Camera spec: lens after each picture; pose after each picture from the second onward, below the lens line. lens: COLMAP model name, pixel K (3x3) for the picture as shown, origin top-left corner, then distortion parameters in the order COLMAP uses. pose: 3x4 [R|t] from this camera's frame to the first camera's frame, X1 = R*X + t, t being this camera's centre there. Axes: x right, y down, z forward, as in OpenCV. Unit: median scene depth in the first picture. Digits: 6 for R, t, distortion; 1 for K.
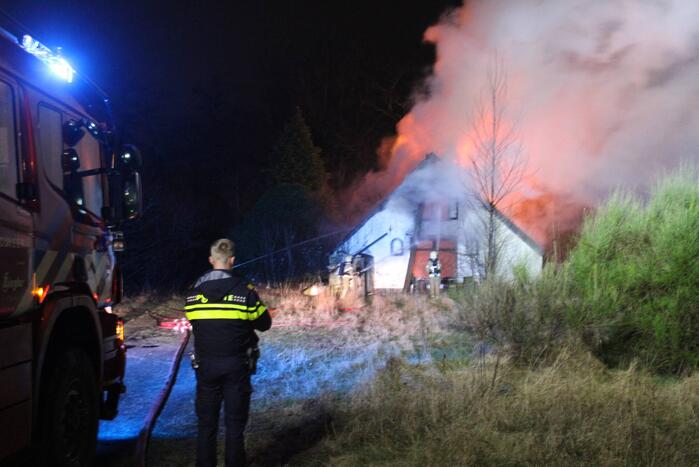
lens RADIAL K [[1430.6, 0, 349.5], [0, 1430.6, 233.5], [0, 0, 1]] dist [0.029708, 0.117412]
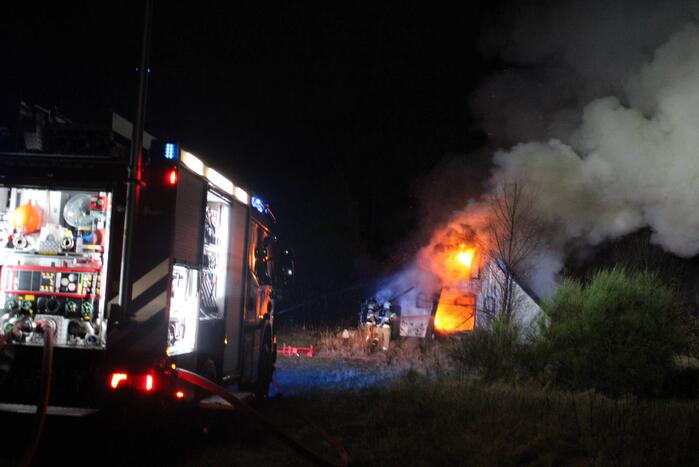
lens RADIAL K [[1430.6, 0, 349.5], [0, 1430.6, 233.5], [0, 0, 1]] dist [0.029708, 0.117412]
pose [[0.997664, 0.064992, -0.021055, -0.003253], [-0.065653, 0.997315, -0.032429, -0.002483], [0.018890, 0.033736, 0.999252, -0.122539]]
